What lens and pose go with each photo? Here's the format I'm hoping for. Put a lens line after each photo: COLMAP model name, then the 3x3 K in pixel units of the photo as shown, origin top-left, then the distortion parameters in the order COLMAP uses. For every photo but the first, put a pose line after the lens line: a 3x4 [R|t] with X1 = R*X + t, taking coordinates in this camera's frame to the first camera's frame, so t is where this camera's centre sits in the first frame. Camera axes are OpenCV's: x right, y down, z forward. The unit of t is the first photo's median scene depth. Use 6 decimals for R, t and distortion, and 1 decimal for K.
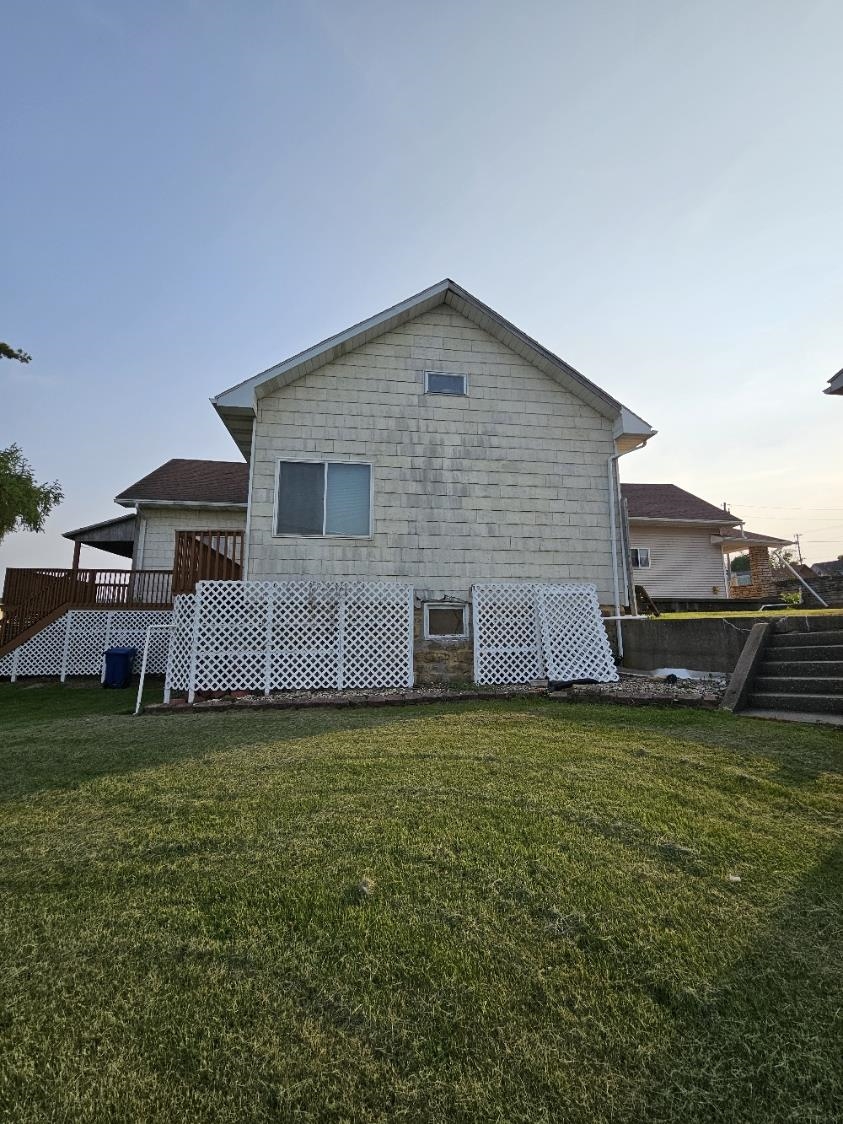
lens RADIAL K [[466.3, 0, 419.3], [0, 466.3, 560.0], [0, 0, 1]] dist [0.002961, 0.000570]
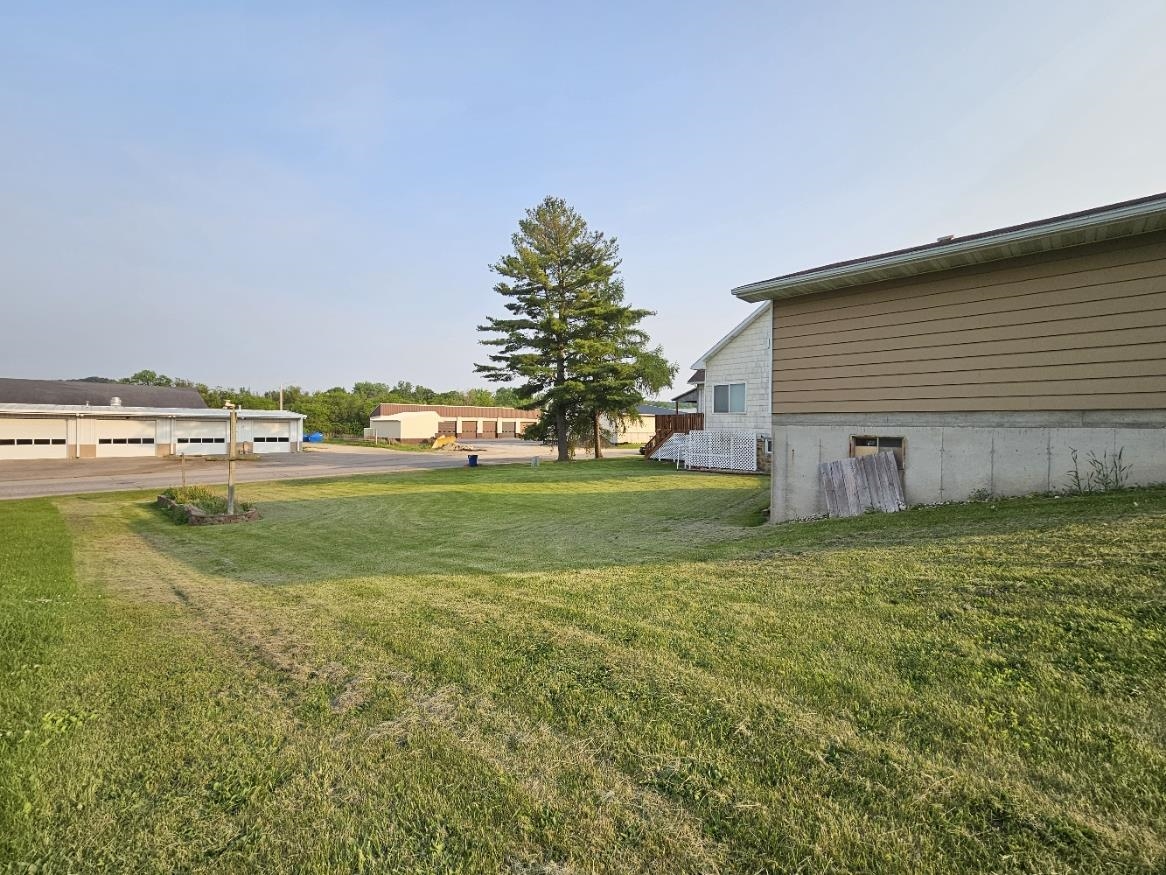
lens RADIAL K [[483.7, 0, 582.4], [0, 483.7, 436.4], [0, 0, 1]] dist [0.002961, 0.000570]
pose [[0.589235, 0.017464, -0.807773, 1.488686], [0.126979, 0.985341, 0.113929, -0.330624], [0.797921, -0.169701, 0.578380, -1.257087]]
